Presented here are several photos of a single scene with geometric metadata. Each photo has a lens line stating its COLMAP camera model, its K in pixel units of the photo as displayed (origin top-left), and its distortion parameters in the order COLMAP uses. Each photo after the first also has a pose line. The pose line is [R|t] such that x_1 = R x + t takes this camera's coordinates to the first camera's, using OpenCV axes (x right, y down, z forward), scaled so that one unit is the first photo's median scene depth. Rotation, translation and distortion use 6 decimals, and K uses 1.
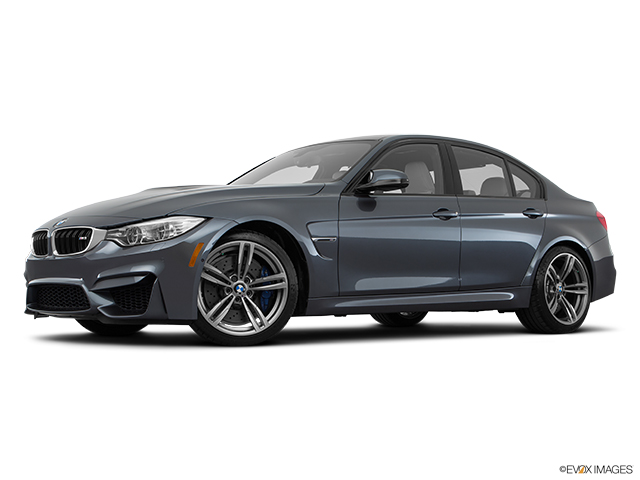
lens RADIAL K [[875.0, 0, 320.0], [0, 875.0, 240.0], [0, 0, 1]] dist [0.007405, 0.018986]
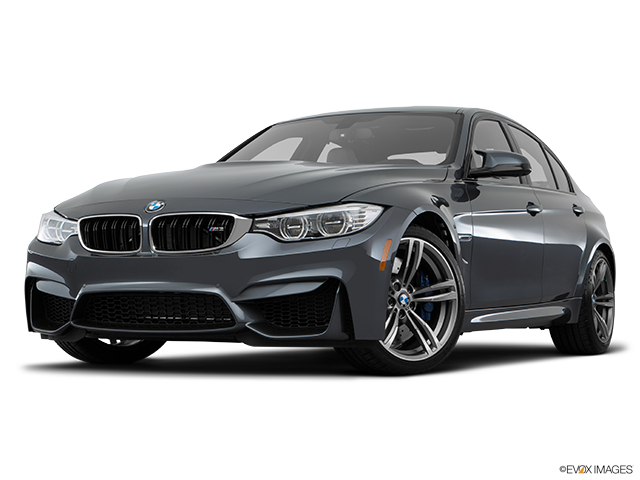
lens RADIAL K [[1158.4, 0, 295.5], [0, 1158.4, 240.0], [0, 0, 1]] dist [0.001090, -0.029809]
pose [[0.937038, 0.020590, 0.348619, -0.534492], [-0.021889, 0.999760, -0.000215, 0.005569], [-0.348540, -0.007429, 0.937265, 0.078492]]
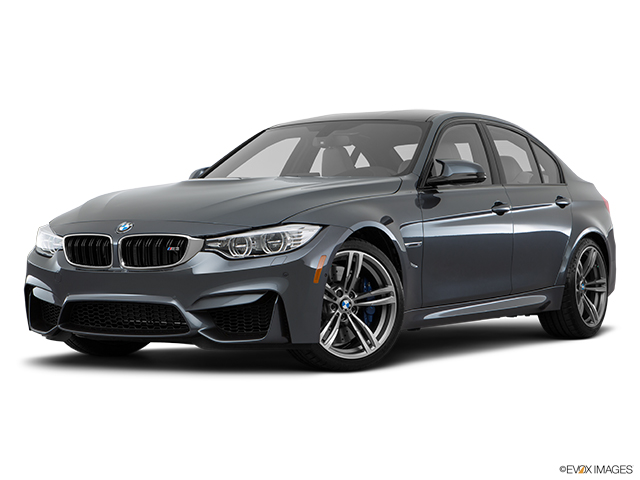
lens RADIAL K [[1264.4, 0, 320.0], [0, 1264.4, 240.0], [0, 0, 1]] dist [0.008732, 0.013906]
pose [[0.960091, -0.004053, 0.279659, -0.467751], [-0.009716, 0.998808, 0.047831, -0.068993], [-0.279520, -0.048640, 0.958907, -0.202259]]
